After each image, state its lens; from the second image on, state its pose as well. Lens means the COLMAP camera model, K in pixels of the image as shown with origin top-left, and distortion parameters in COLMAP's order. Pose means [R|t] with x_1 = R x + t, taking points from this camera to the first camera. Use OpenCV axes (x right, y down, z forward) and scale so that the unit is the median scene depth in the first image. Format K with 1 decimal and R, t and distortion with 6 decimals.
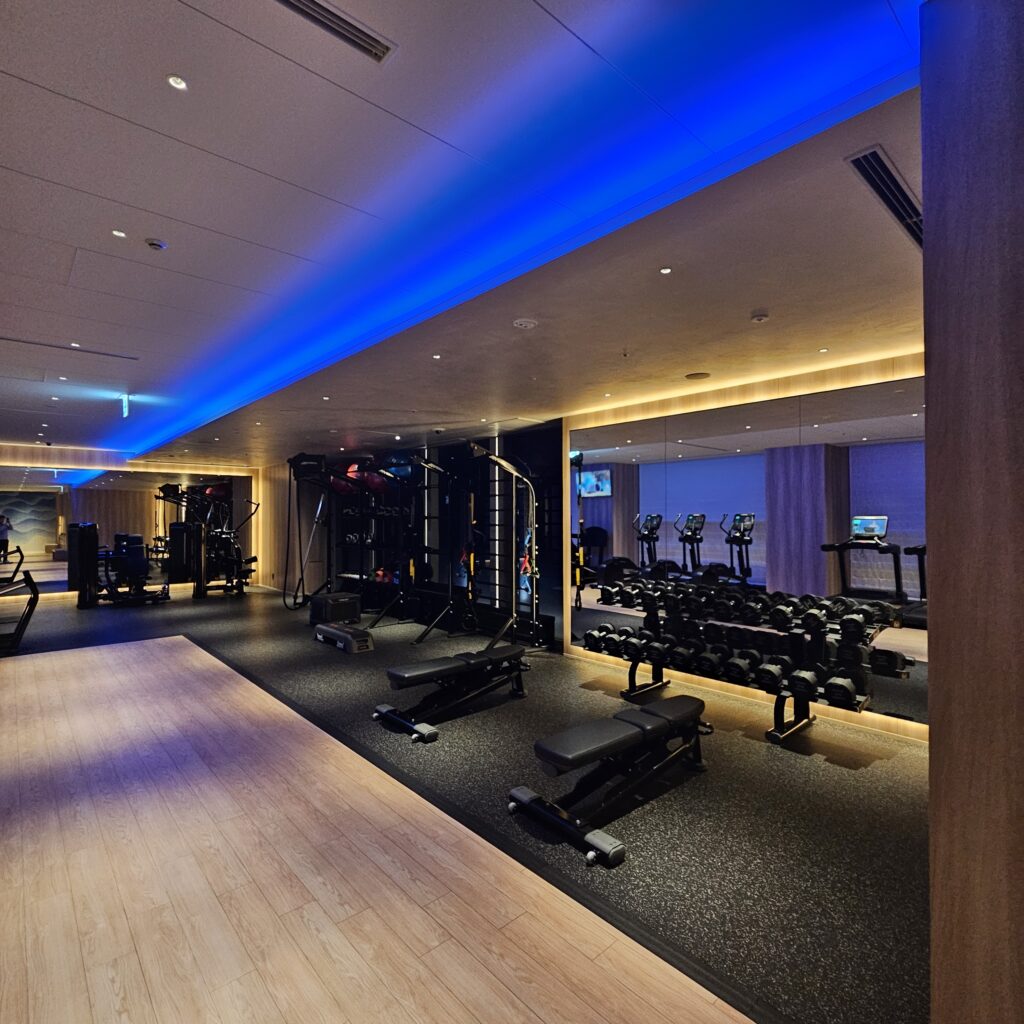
lens RADIAL K [[560.7, 0, 512.0], [0, 560.7, 512.9], [0, 0, 1]] dist [0.000406, -0.000071]
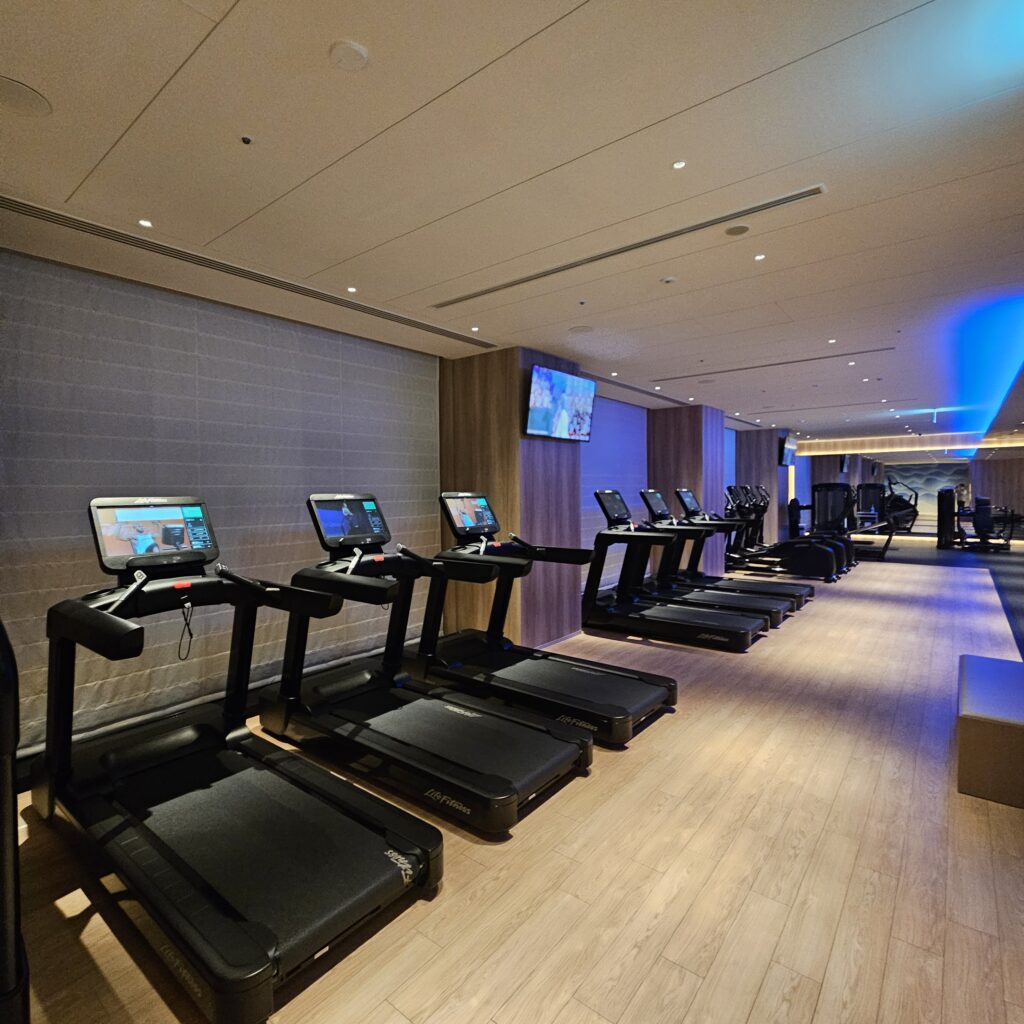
lens RADIAL K [[560.7, 0, 512.5], [0, 560.7, 508.7], [0, 0, 1]] dist [0.000406, -0.000071]
pose [[0.169121, 0.040304, -0.984771, 0.414944], [0.009504, 0.999050, 0.042521, -0.001033], [0.985549, -0.016550, 0.168577, -0.281206]]
